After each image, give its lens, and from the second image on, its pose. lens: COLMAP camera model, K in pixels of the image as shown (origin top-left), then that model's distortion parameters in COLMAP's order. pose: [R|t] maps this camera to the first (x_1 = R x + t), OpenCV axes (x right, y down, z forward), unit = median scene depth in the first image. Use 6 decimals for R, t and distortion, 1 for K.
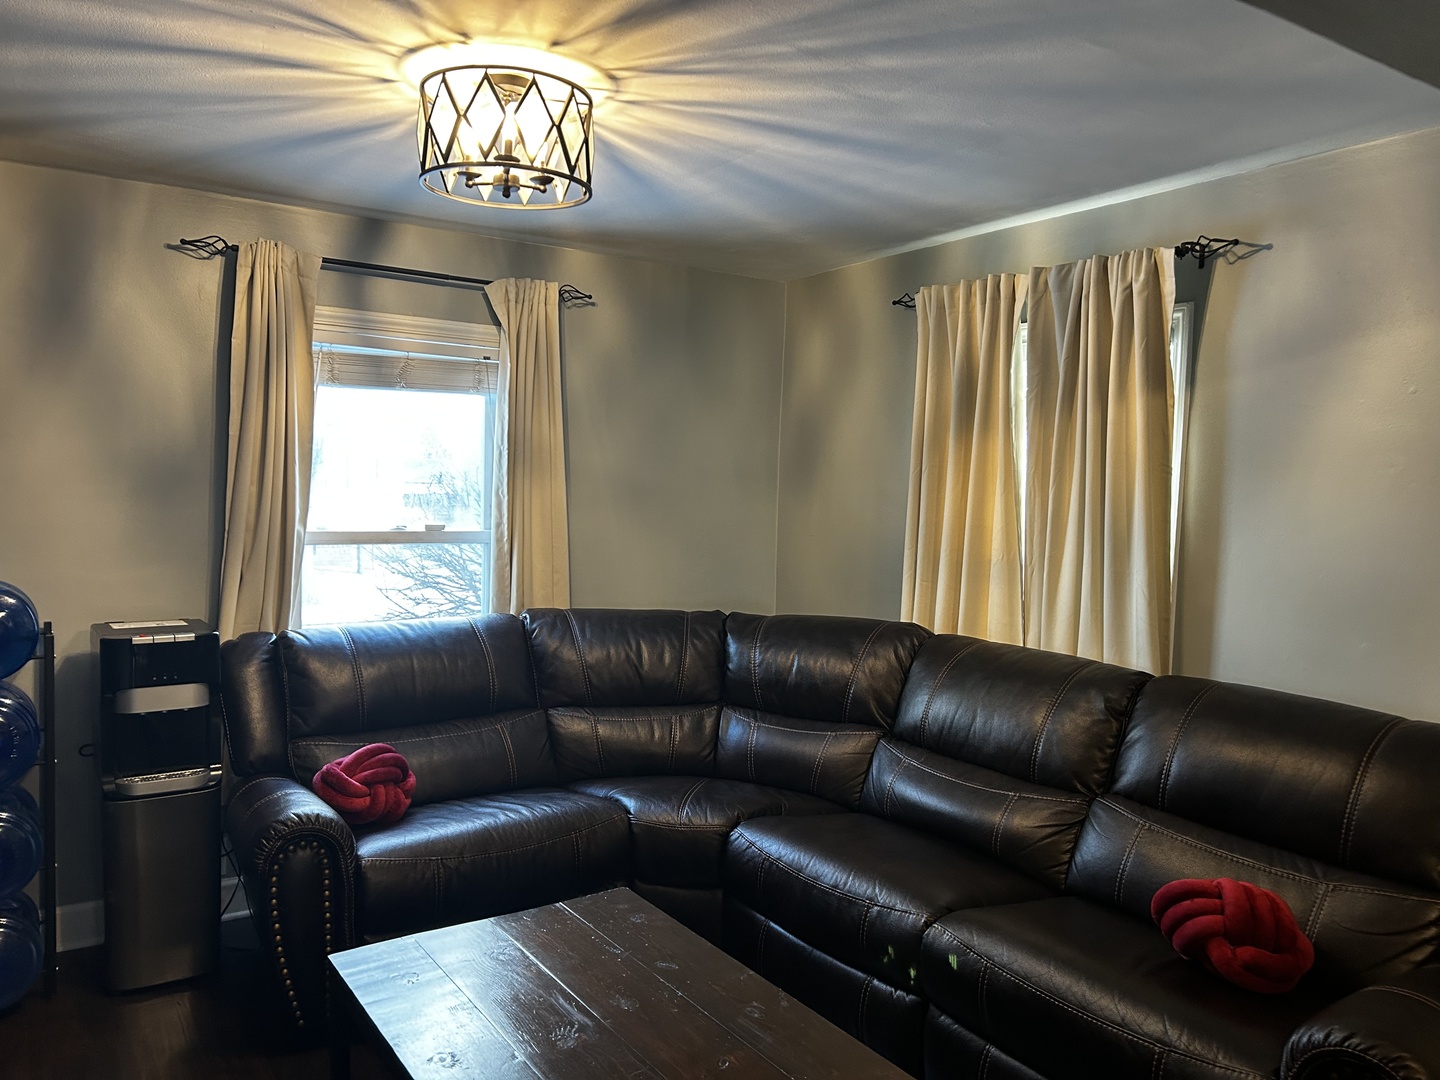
lens RADIAL K [[1093.3, 0, 714.8], [0, 1093.3, 533.0], [0, 0, 1]] dist [0.040341, 0.002371]
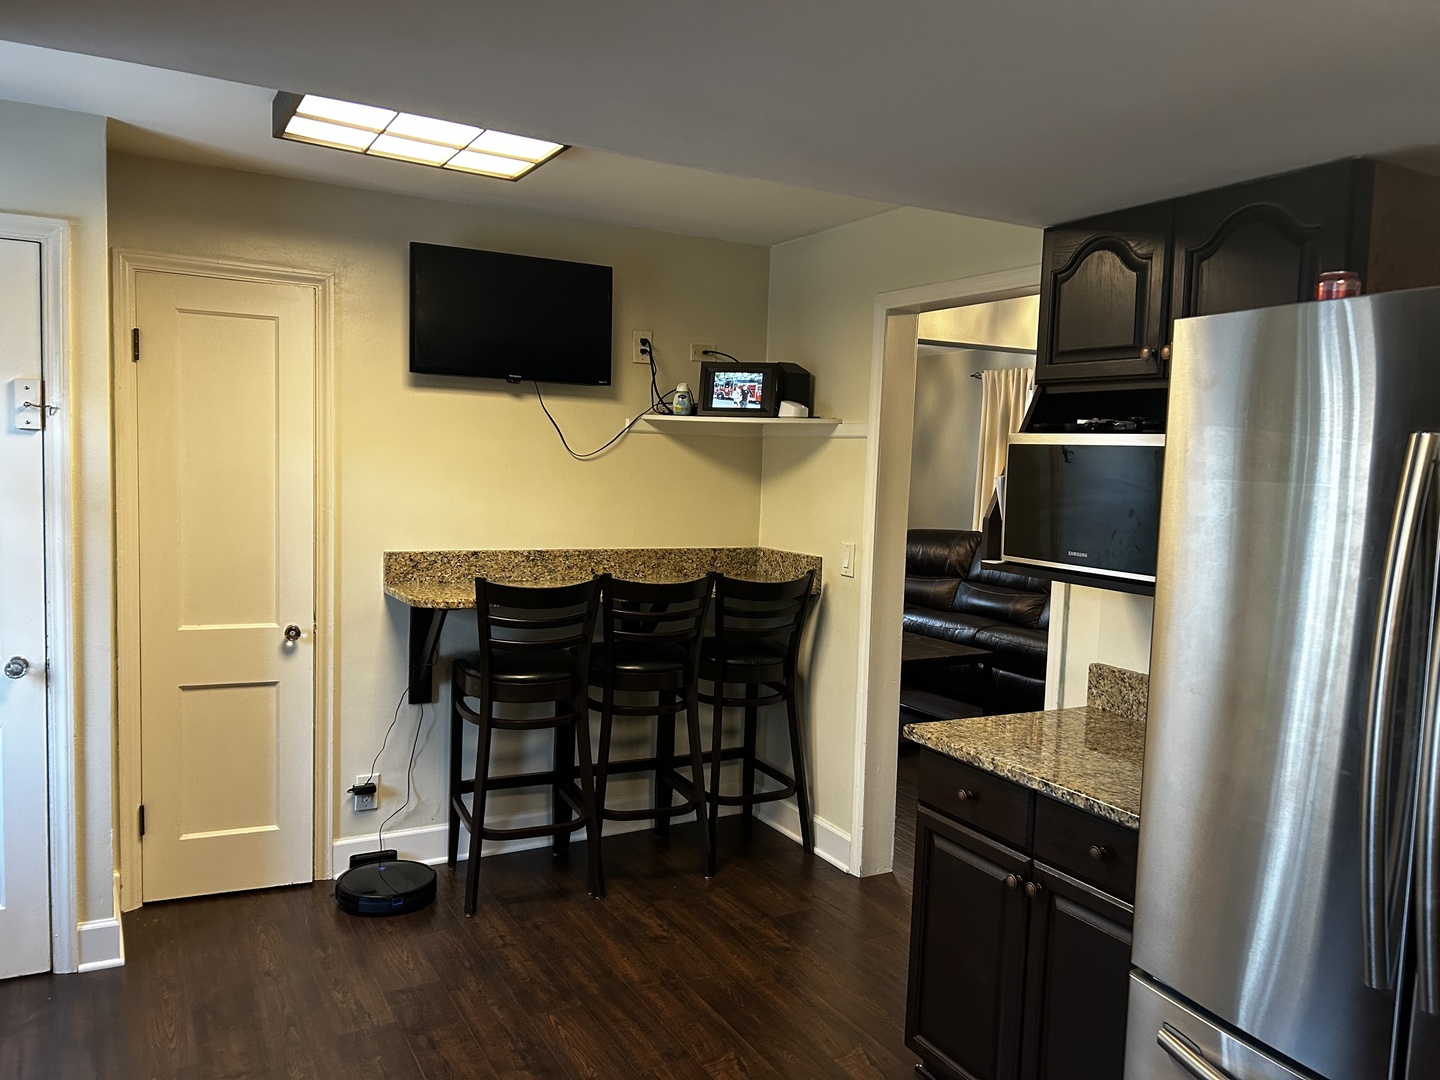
lens RADIAL K [[1093.3, 0, 715.2], [0, 1093.3, 543.5], [0, 0, 1]] dist [0.040341, 0.002371]
pose [[0.996633, 0.008404, -0.081565, -0.148817], [-0.005458, 0.999327, 0.036272, 0.032390], [0.081815, -0.035705, 0.996008, -1.125289]]
